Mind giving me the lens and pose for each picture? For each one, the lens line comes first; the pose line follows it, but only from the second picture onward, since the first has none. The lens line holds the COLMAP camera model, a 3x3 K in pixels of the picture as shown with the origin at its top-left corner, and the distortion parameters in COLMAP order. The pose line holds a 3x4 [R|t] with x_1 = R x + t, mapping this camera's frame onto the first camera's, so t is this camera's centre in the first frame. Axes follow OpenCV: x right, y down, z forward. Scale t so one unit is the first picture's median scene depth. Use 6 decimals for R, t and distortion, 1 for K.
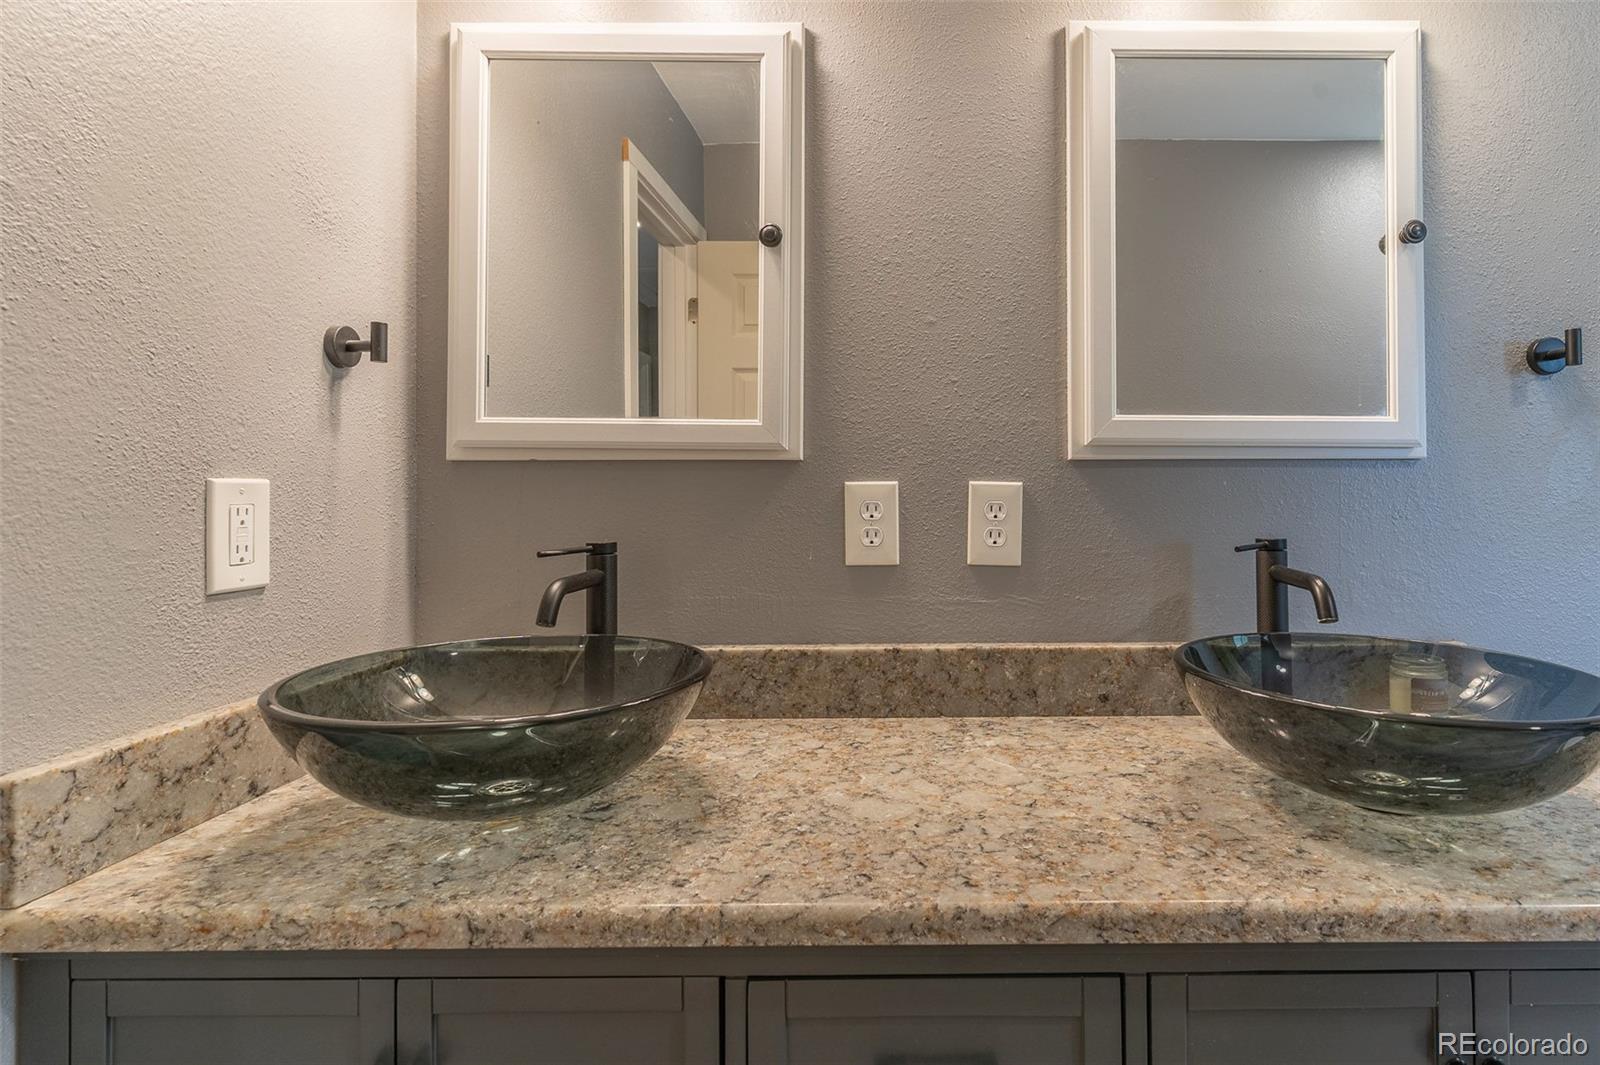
lens RADIAL K [[822.9, 0, 763.6], [0, 822.9, 475.7], [0, 0, 1]] dist [0.002404, 0.000107]
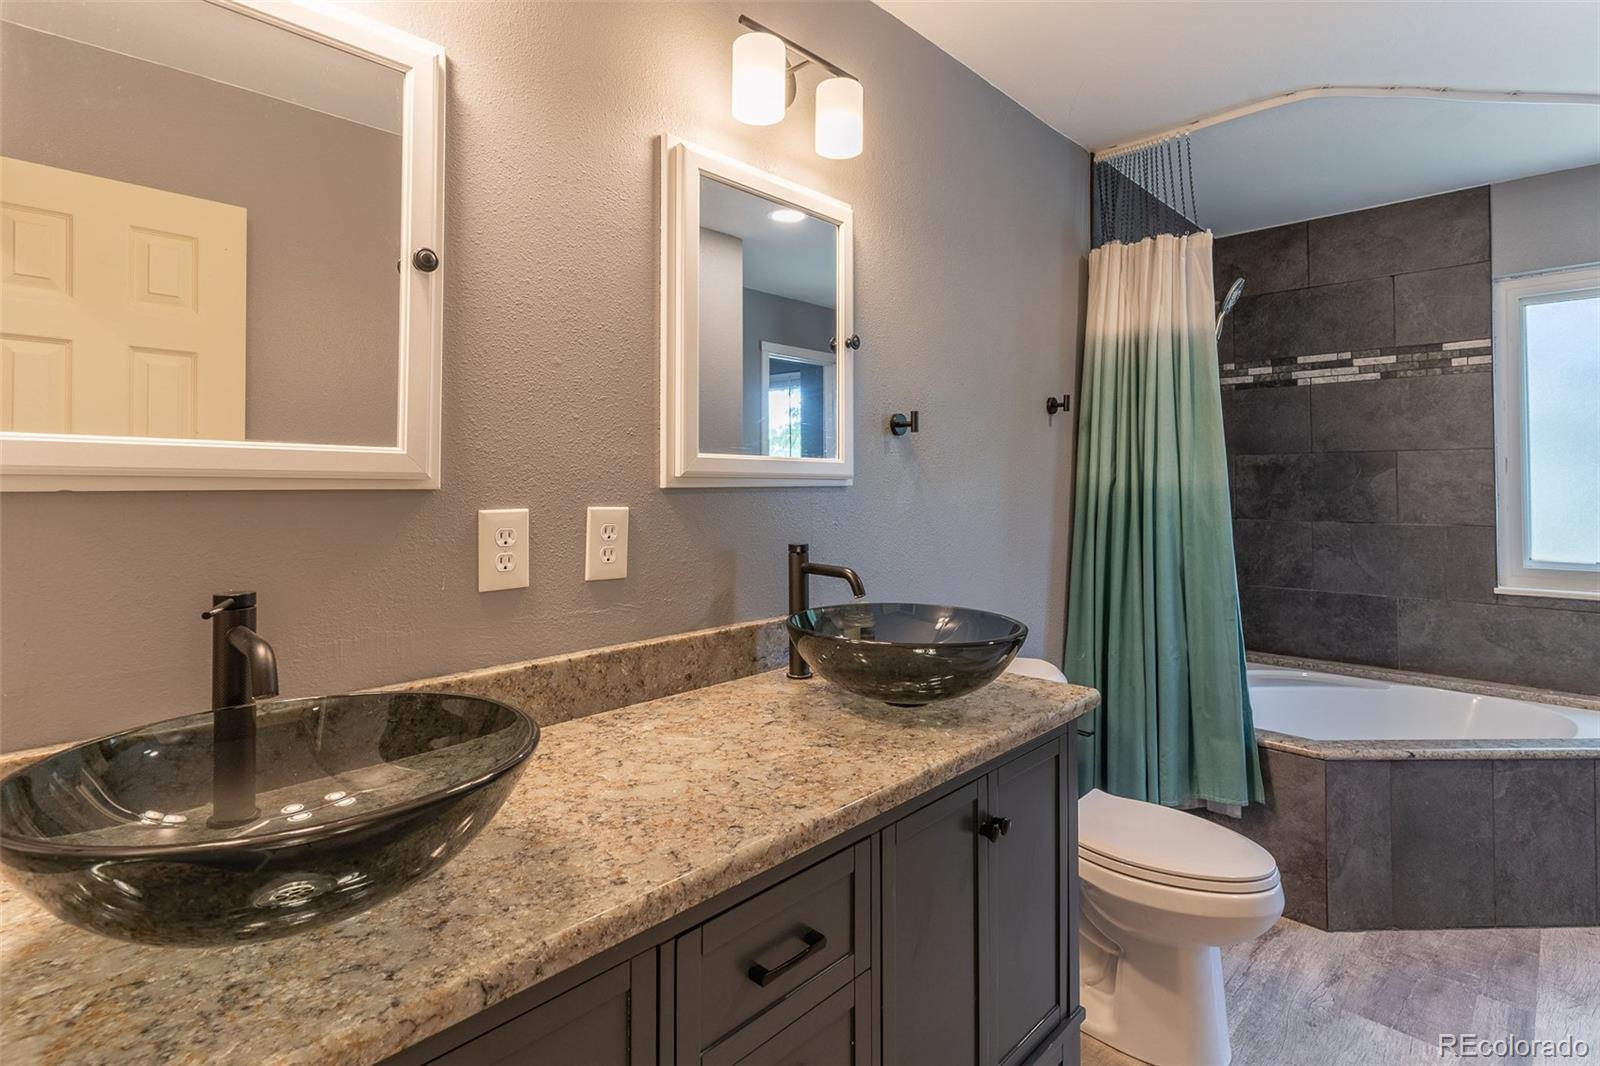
lens RADIAL K [[783.8, 0, 831.1], [0, 783.8, 478.1], [0, 0, 1]] dist [0.001992, -0.000262]
pose [[0.685568, 0.006834, 0.727977, -0.372019], [-0.002814, 0.999973, -0.006738, -0.032567], [-0.728003, 0.002571, 0.685569, 0.018165]]
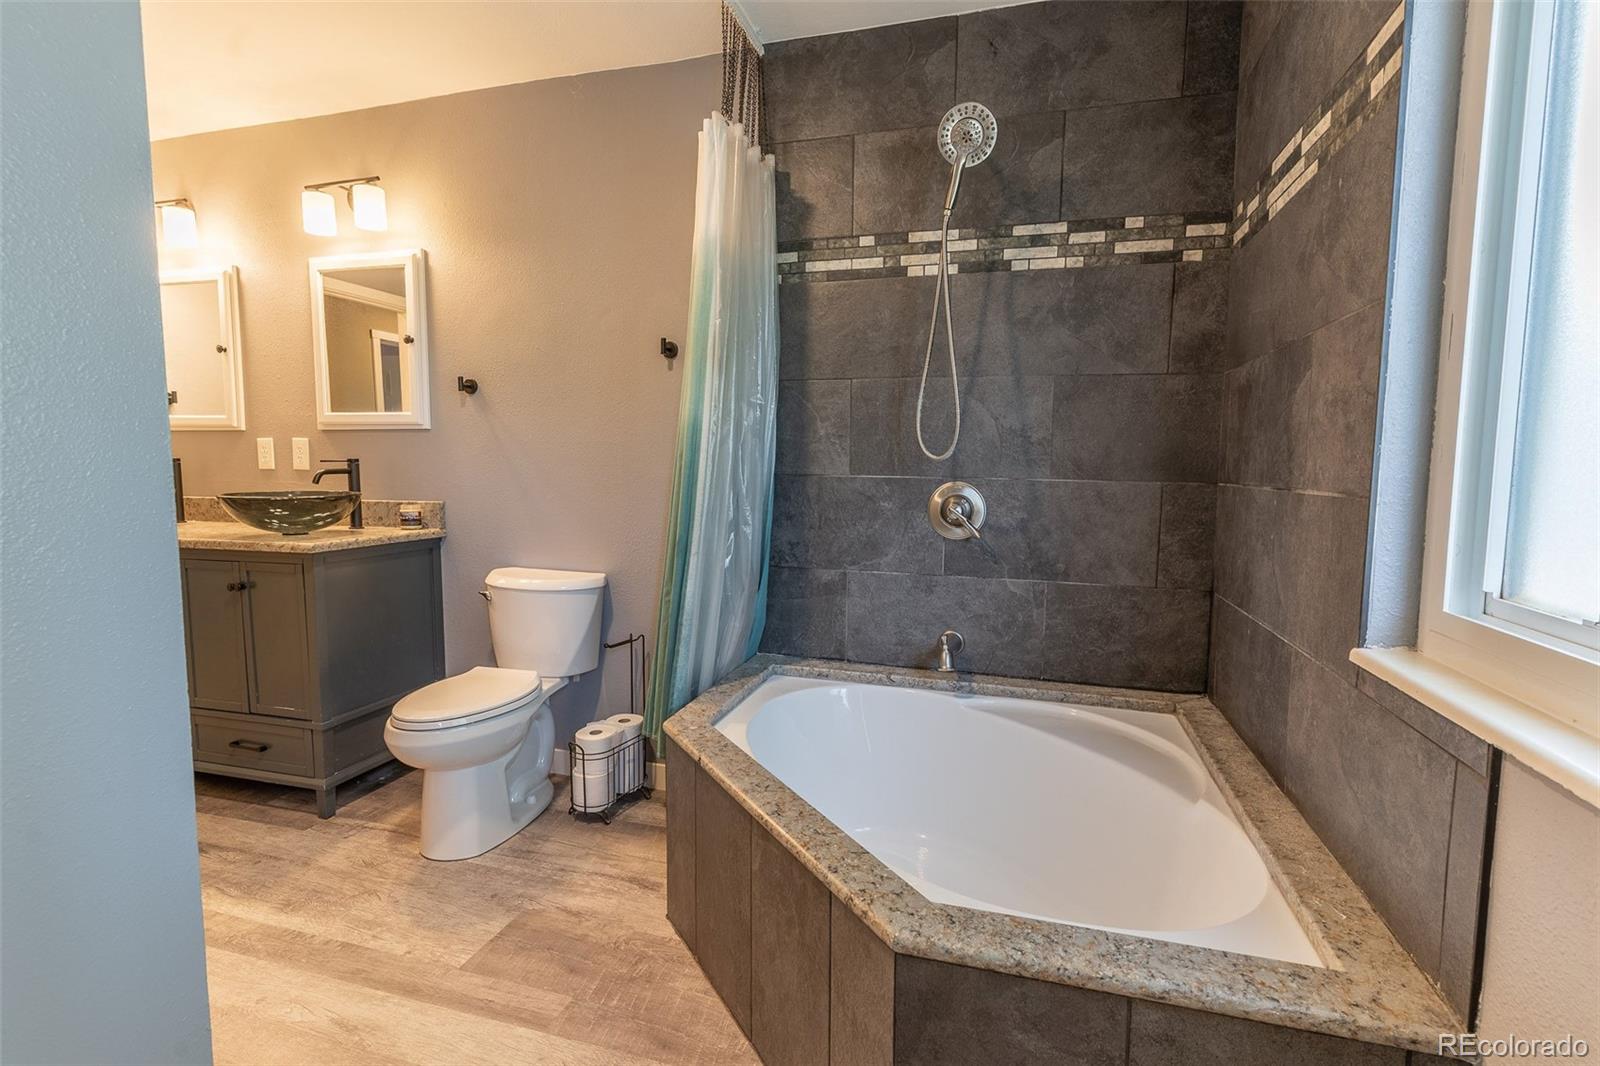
lens RADIAL K [[783.8, 0, 801.2], [0, 783.8, 541.5], [0, 0, 1]] dist [0.001992, -0.000262]
pose [[0.957220, 0.036264, -0.287080, 3.121561], [-0.005600, 0.994251, 0.106924, 0.071772], [0.289307, -0.100742, 0.951920, -1.195891]]
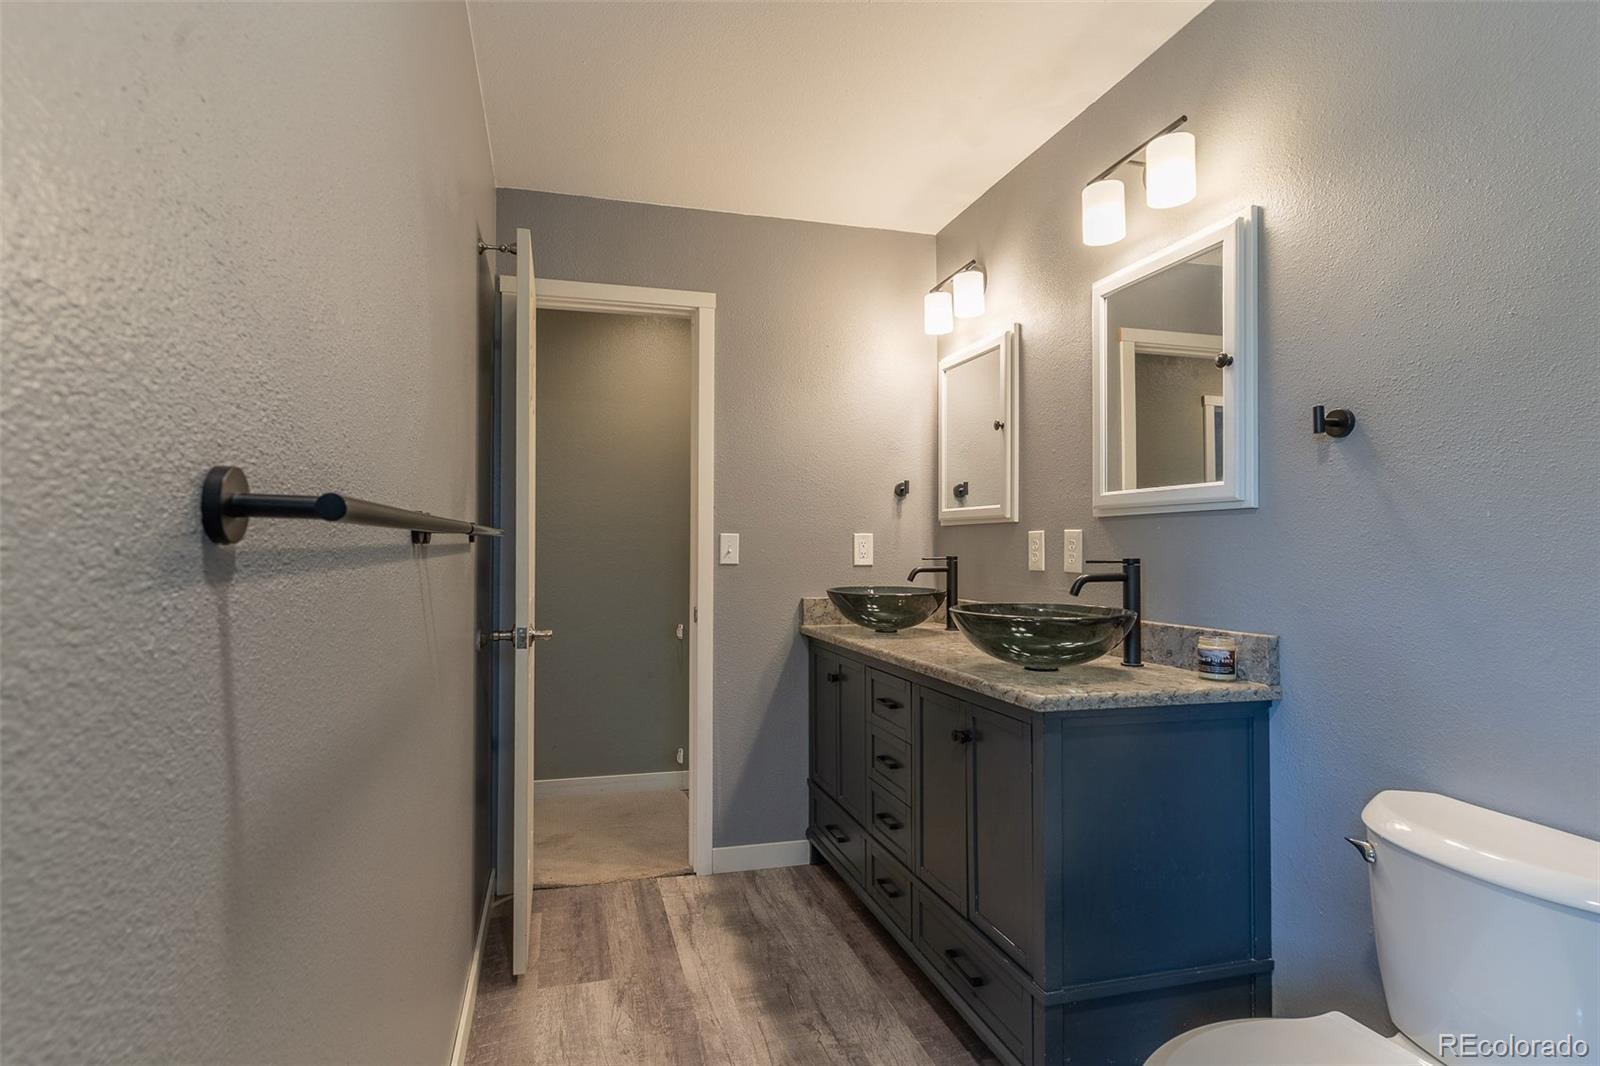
lens RADIAL K [[783.8, 0, 784.3], [0, 783.8, 530.1], [0, 0, 1]] dist [0.001992, -0.000262]
pose [[0.271052, -0.022870, -0.962293, 2.291174], [-0.006366, 0.999653, -0.025551, 0.071771], [0.962544, 0.013052, 0.270813, -0.208216]]
